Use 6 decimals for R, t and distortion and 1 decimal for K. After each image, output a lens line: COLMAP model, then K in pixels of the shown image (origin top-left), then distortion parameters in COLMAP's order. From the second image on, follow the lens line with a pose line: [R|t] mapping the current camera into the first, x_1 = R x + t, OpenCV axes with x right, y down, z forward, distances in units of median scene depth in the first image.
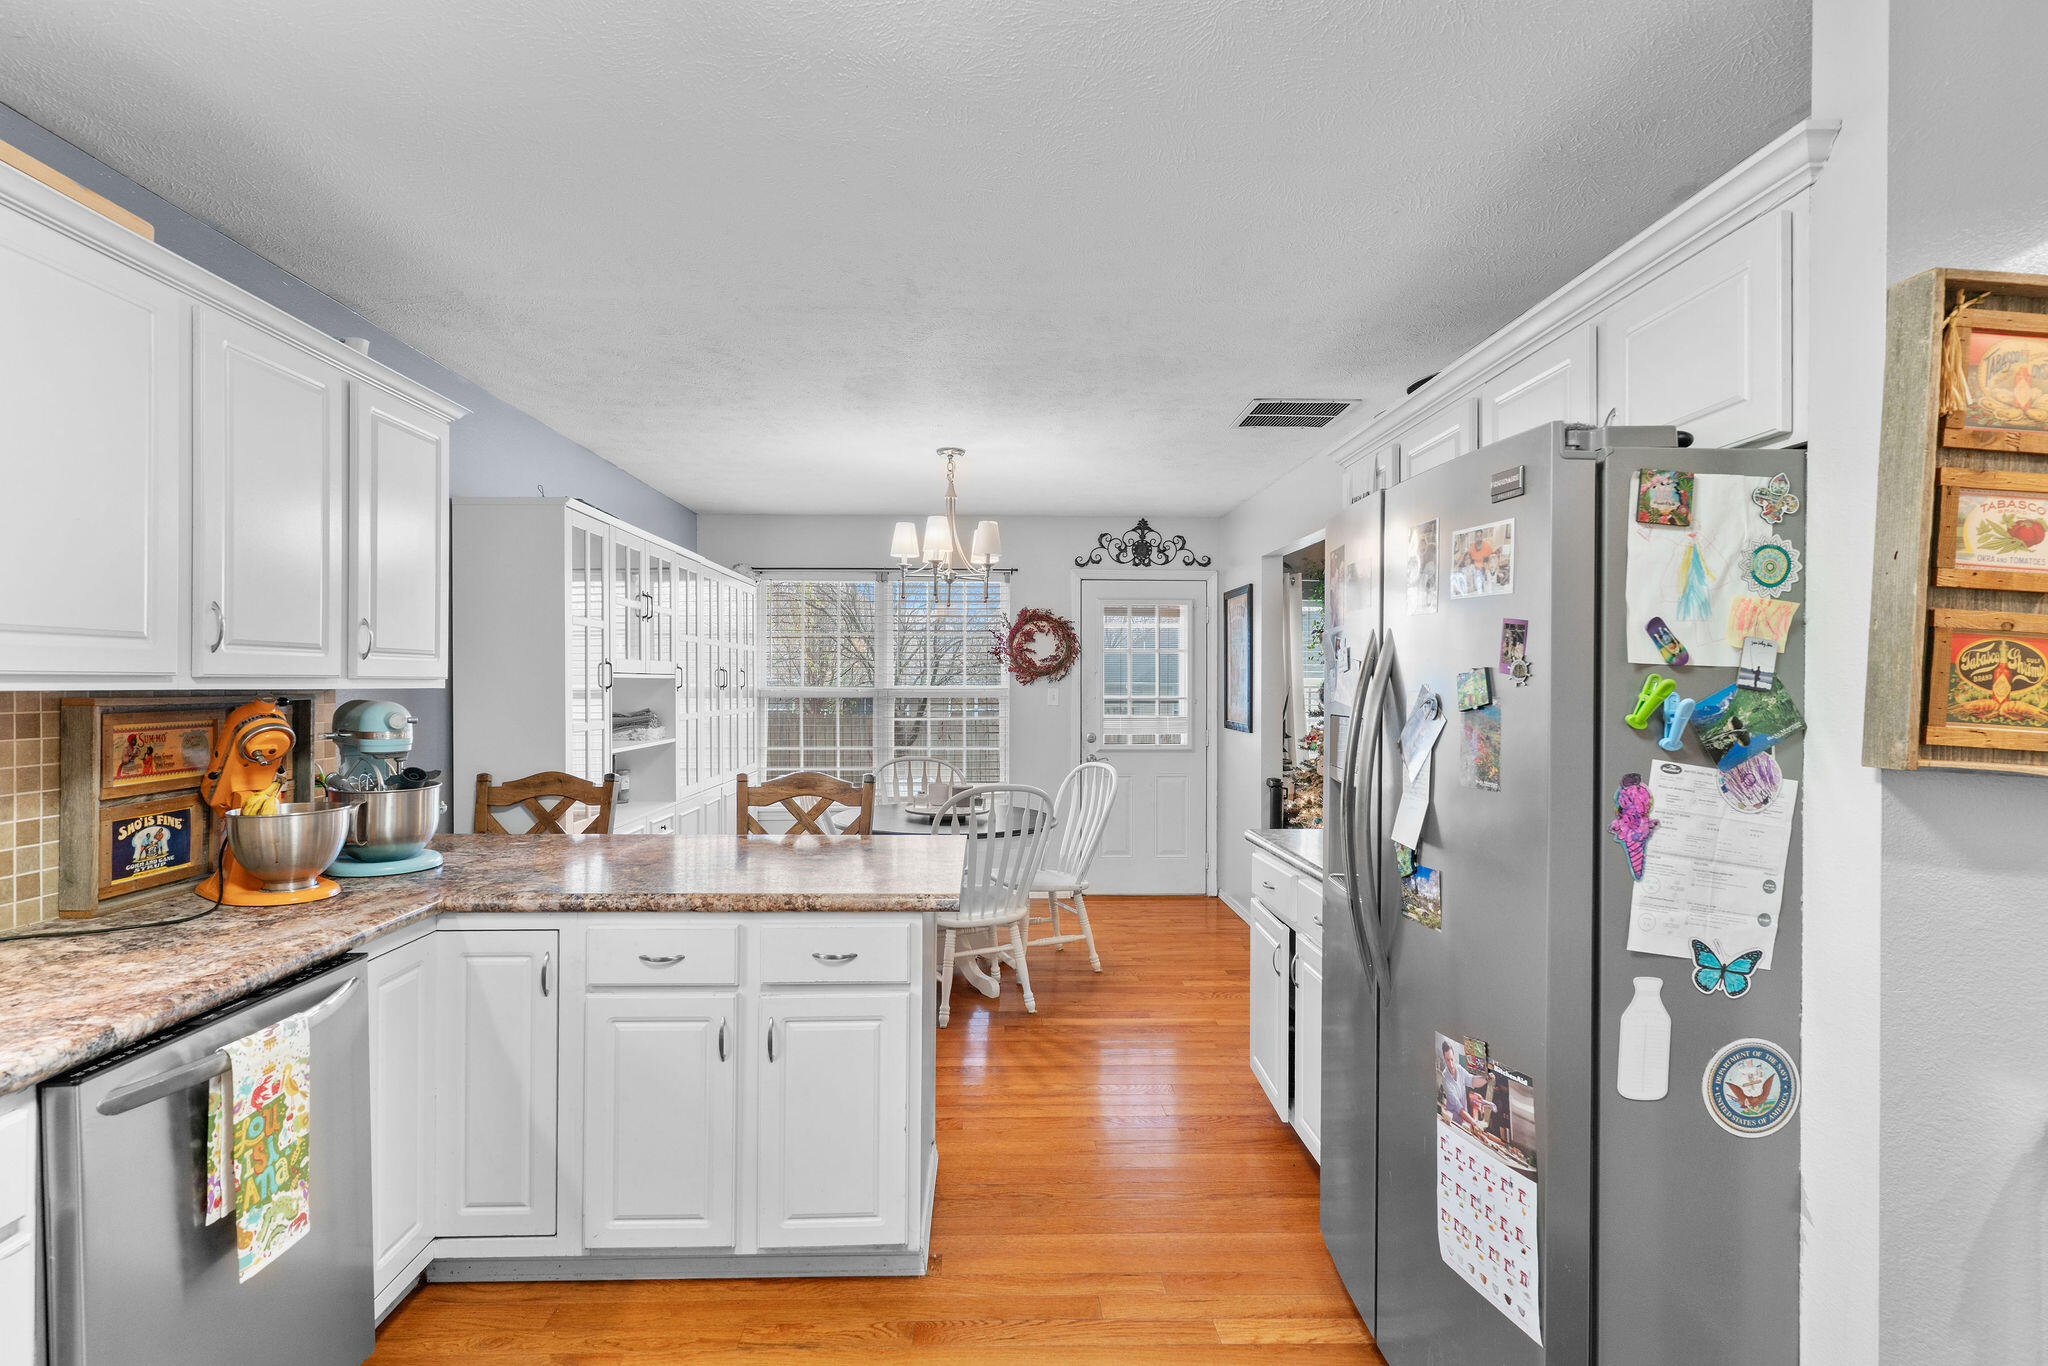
lens RADIAL K [[994.7, 0, 1036.3], [0, 994.7, 684.6], [0, 0, 1]] dist [0.001855, -0.000817]
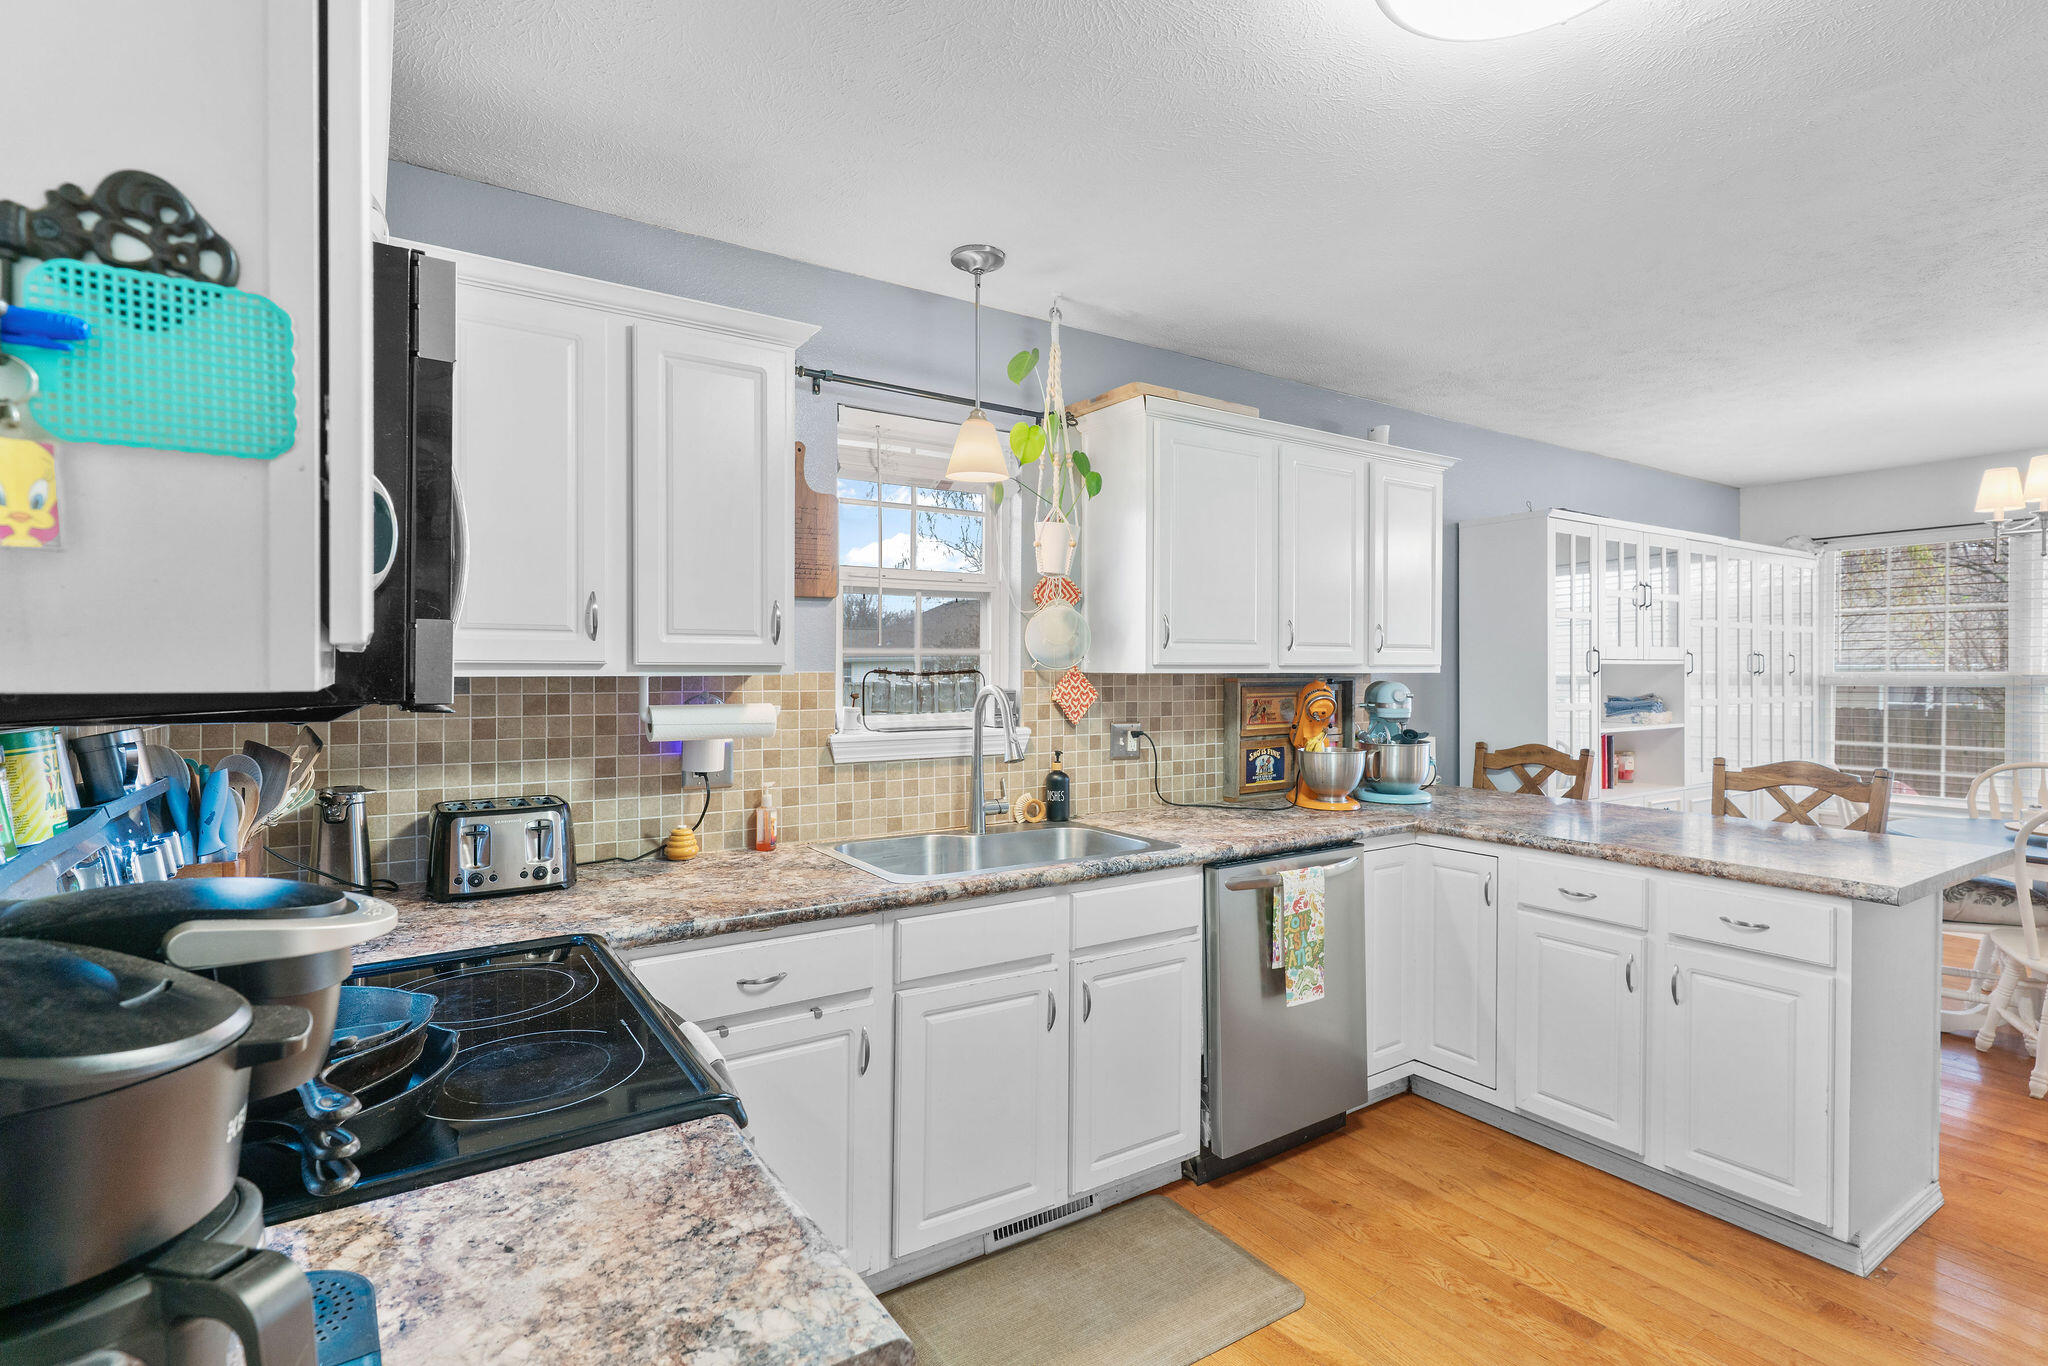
lens RADIAL K [[970.2, 0, 995.5], [0, 970.2, 680.1], [0, 0, 1]] dist [0.000907, 0.000076]
pose [[0.508868, 0.006462, -0.860820, 0.281827], [0.000829, 0.999968, 0.007997, 0.003263], [0.860844, -0.004783, 0.508846, -0.217187]]
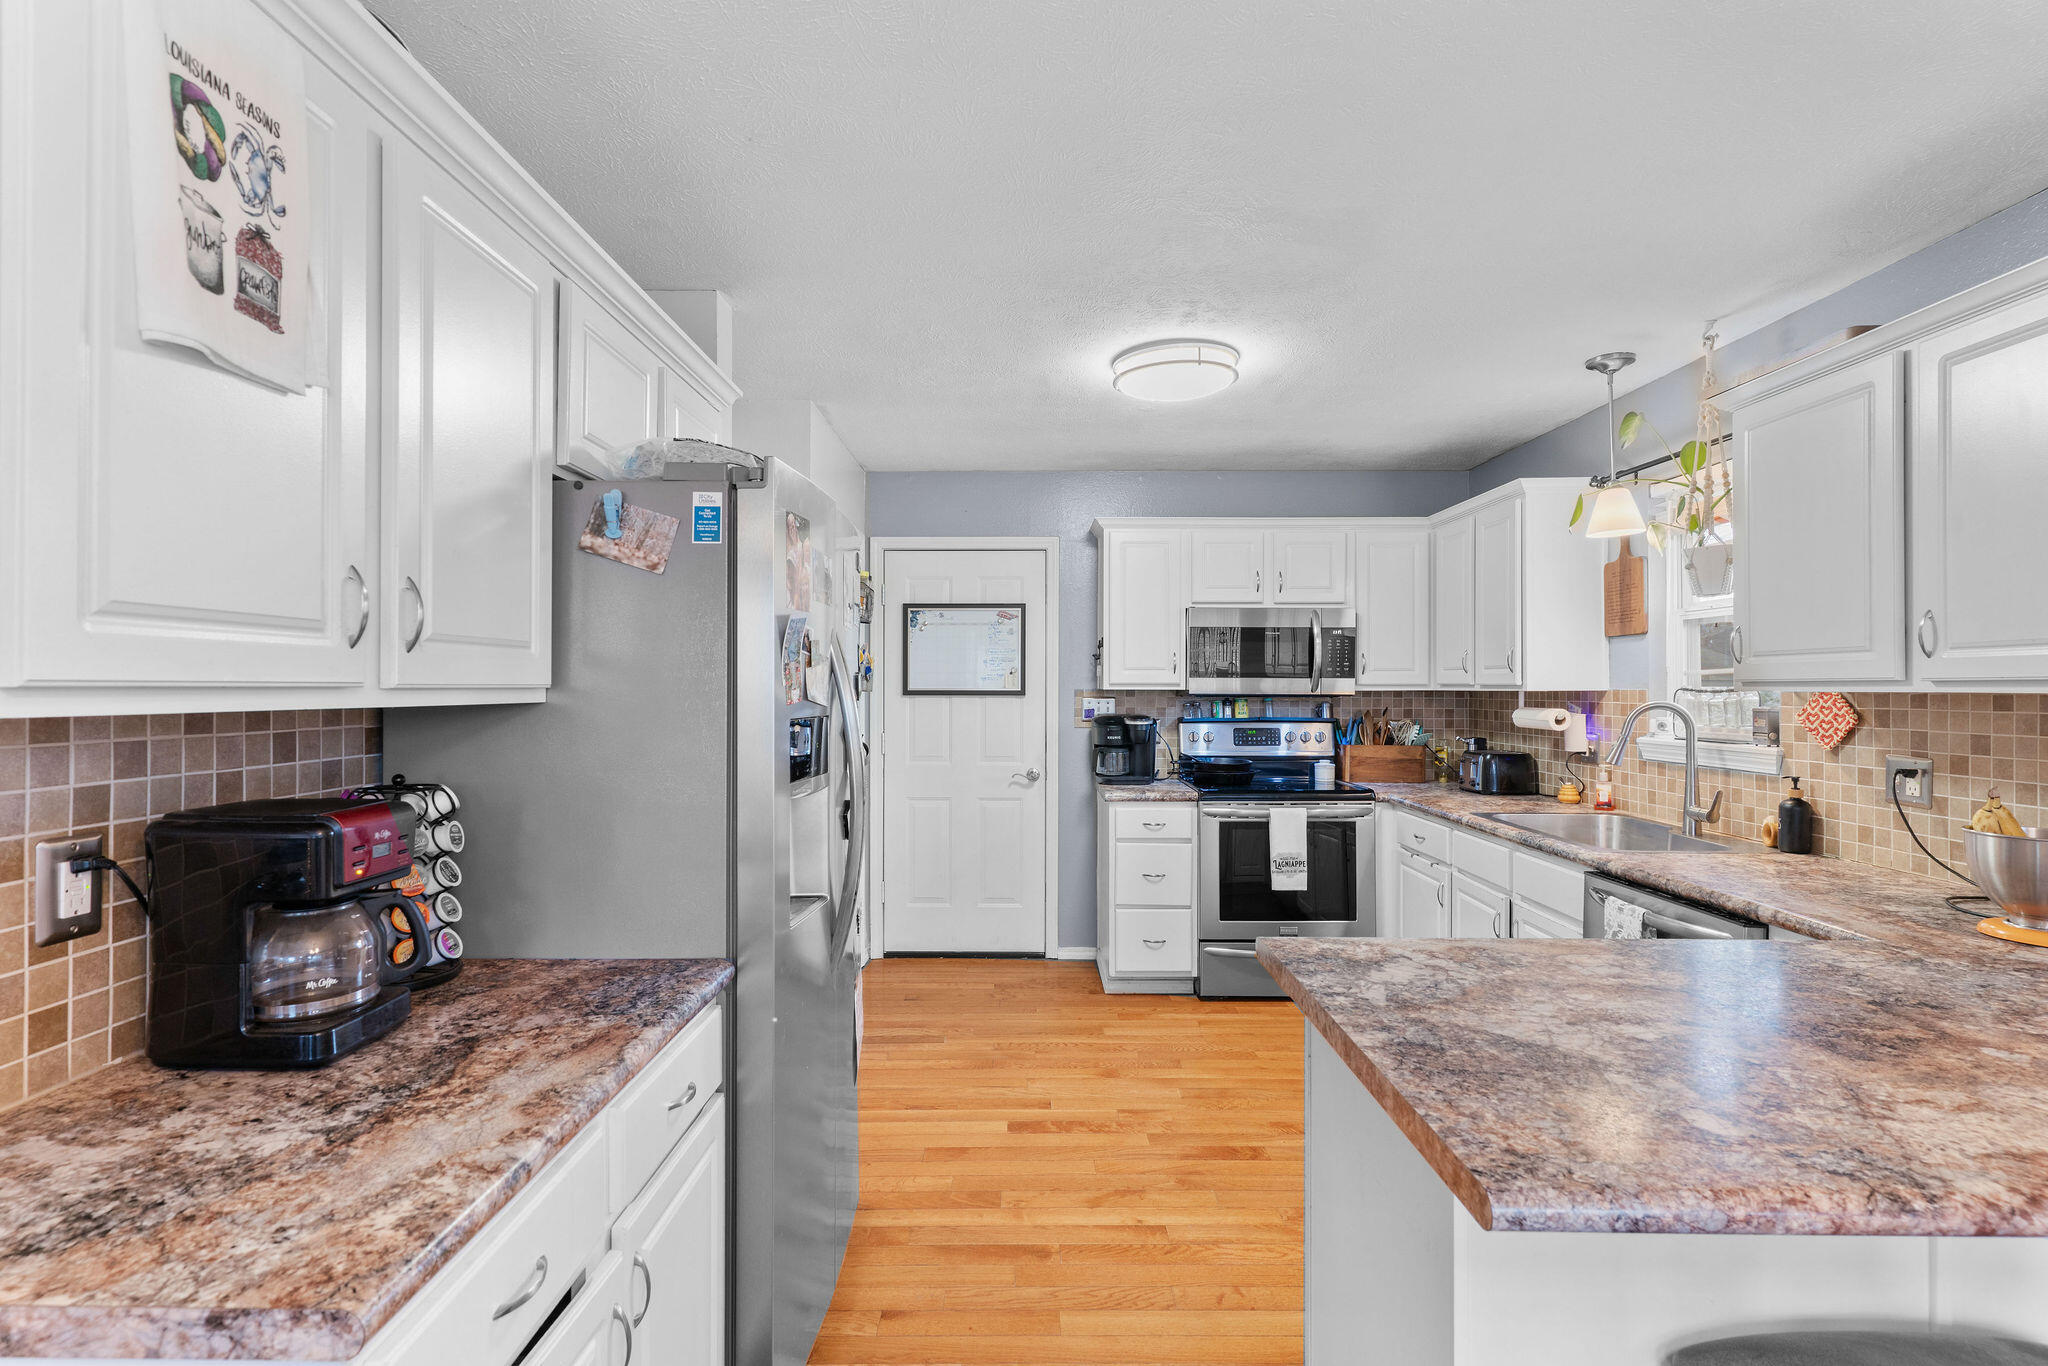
lens RADIAL K [[994.7, 0, 1036.3], [0, 994.7, 684.6], [0, 0, 1]] dist [0.001855, -0.000817]
pose [[-0.998945, -0.004163, 0.045736, 0.072683], [-0.004371, 0.999981, -0.004456, 0.005340], [-0.045717, -0.004651, -0.998944, 1.866091]]
